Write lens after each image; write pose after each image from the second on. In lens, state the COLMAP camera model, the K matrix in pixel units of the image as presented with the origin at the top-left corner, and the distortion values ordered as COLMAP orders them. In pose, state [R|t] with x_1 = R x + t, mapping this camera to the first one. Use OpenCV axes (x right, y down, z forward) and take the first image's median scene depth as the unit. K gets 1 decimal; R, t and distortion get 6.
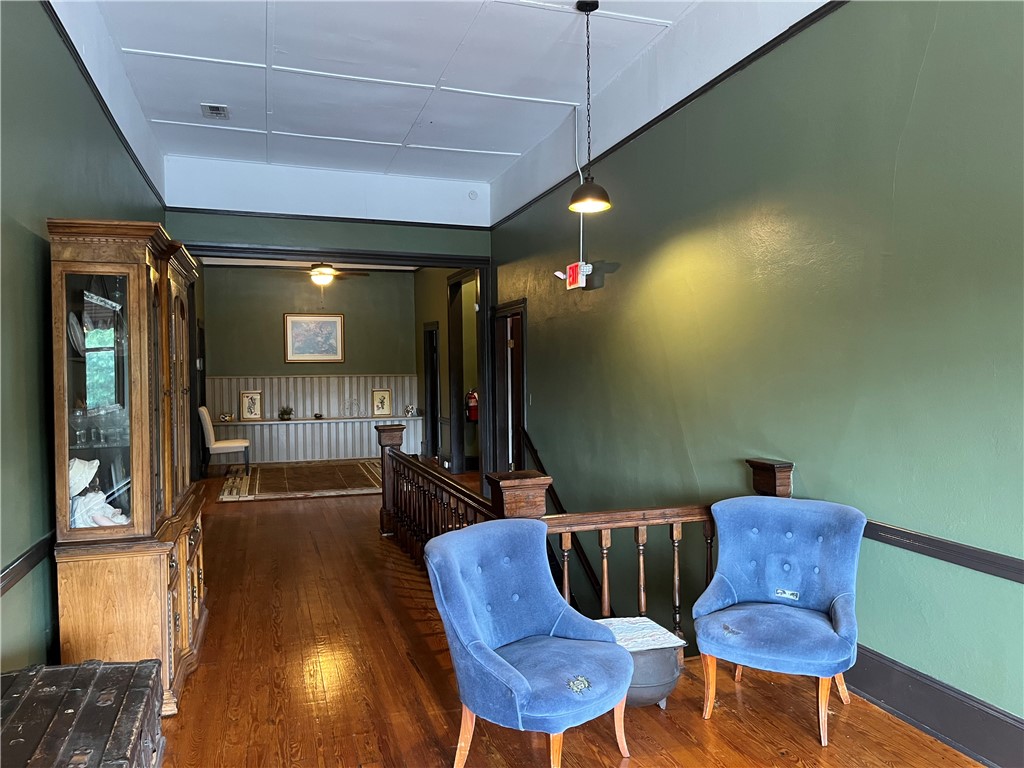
lens RADIAL K [[778.1, 0, 521.1], [0, 778.1, 385.4], [0, 0, 1]] dist [0.040676, -0.045008]
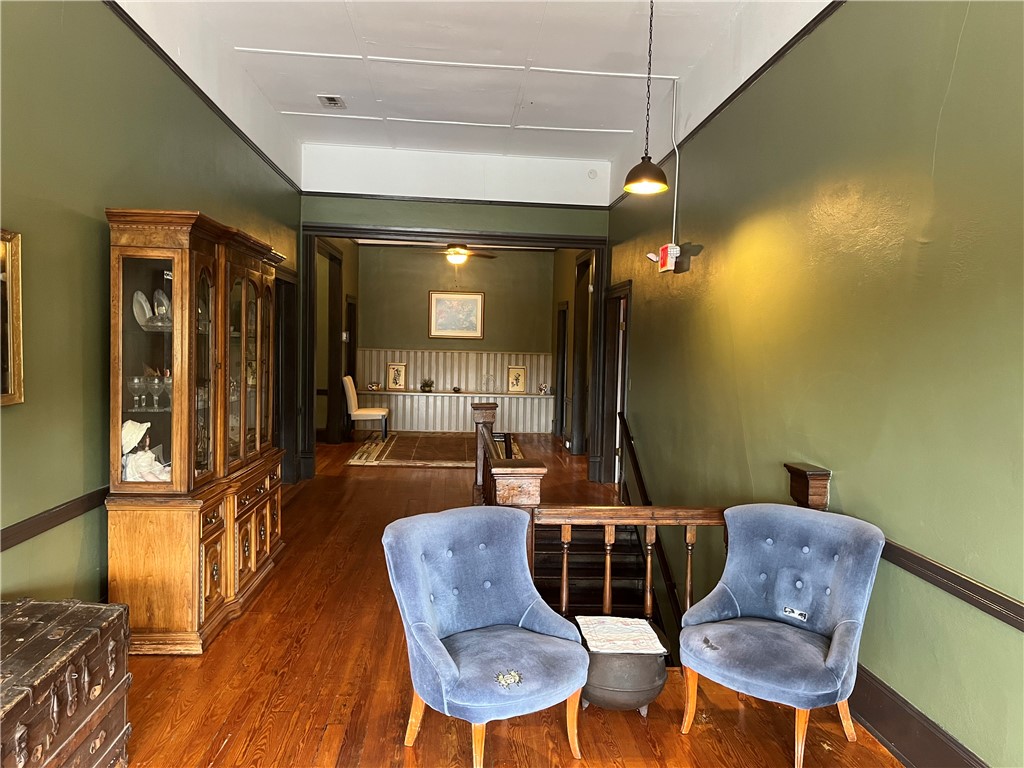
lens RADIAL K [[778.1, 0, 511.8], [0, 778.1, 382.8], [0, 0, 1]] dist [0.040676, -0.045008]
pose [[0.968006, 0.046750, -0.246533, 0.218551], [-0.040326, 0.998704, 0.031044, -0.016798], [0.247664, -0.020109, 0.968637, 0.034073]]
